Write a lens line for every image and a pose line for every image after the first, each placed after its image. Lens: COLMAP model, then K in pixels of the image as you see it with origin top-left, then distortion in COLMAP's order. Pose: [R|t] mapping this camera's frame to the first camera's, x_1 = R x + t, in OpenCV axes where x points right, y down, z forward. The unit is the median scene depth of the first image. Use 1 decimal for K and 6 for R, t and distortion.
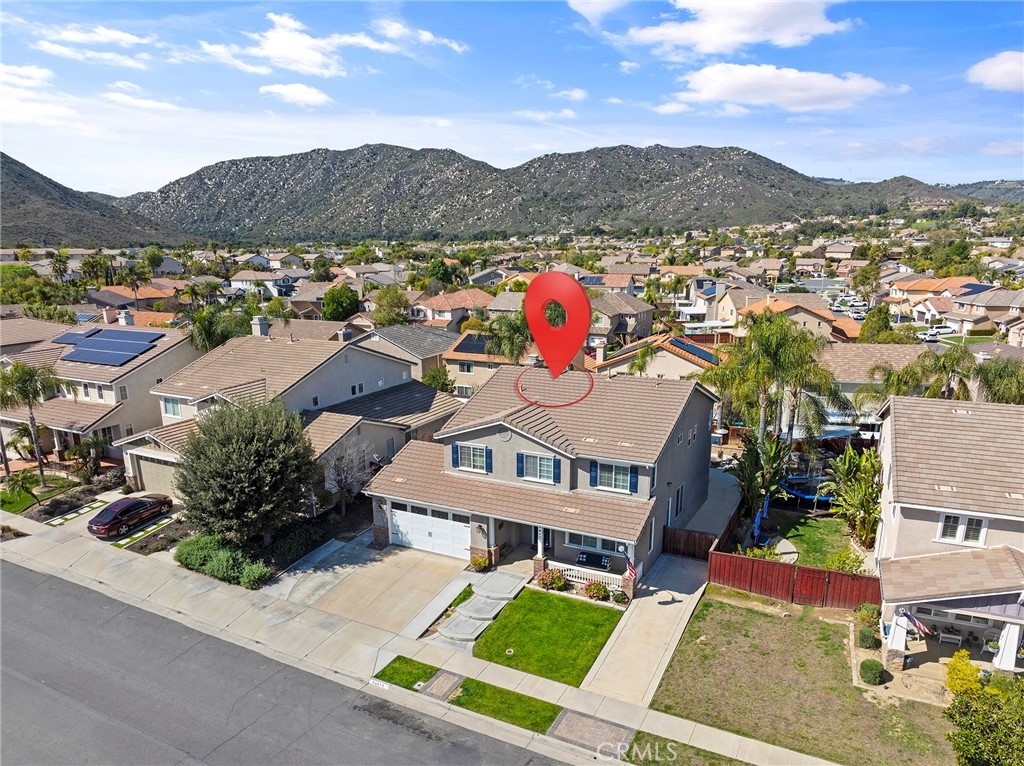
lens RADIAL K [[723.7, 0, 510.8], [0, 723.7, 437.8], [0, 0, 1]] dist [-0.045617, 0.015213]
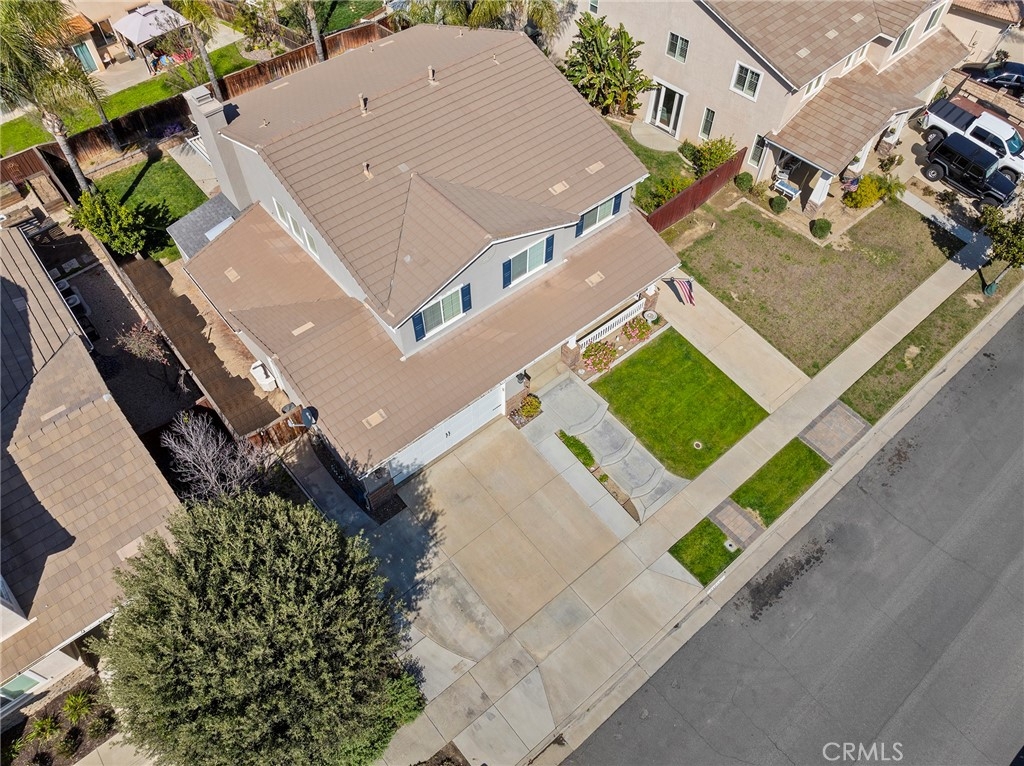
lens RADIAL K [[723.7, 0, 514.7], [0, 723.7, 379.9], [0, 0, 1]] dist [-0.045617, 0.015213]
pose [[0.383235, -0.733557, 0.561270, -0.489854], [0.241806, 0.666153, 0.705529, -0.418111], [-0.891437, -0.134665, 0.432672, 0.731360]]
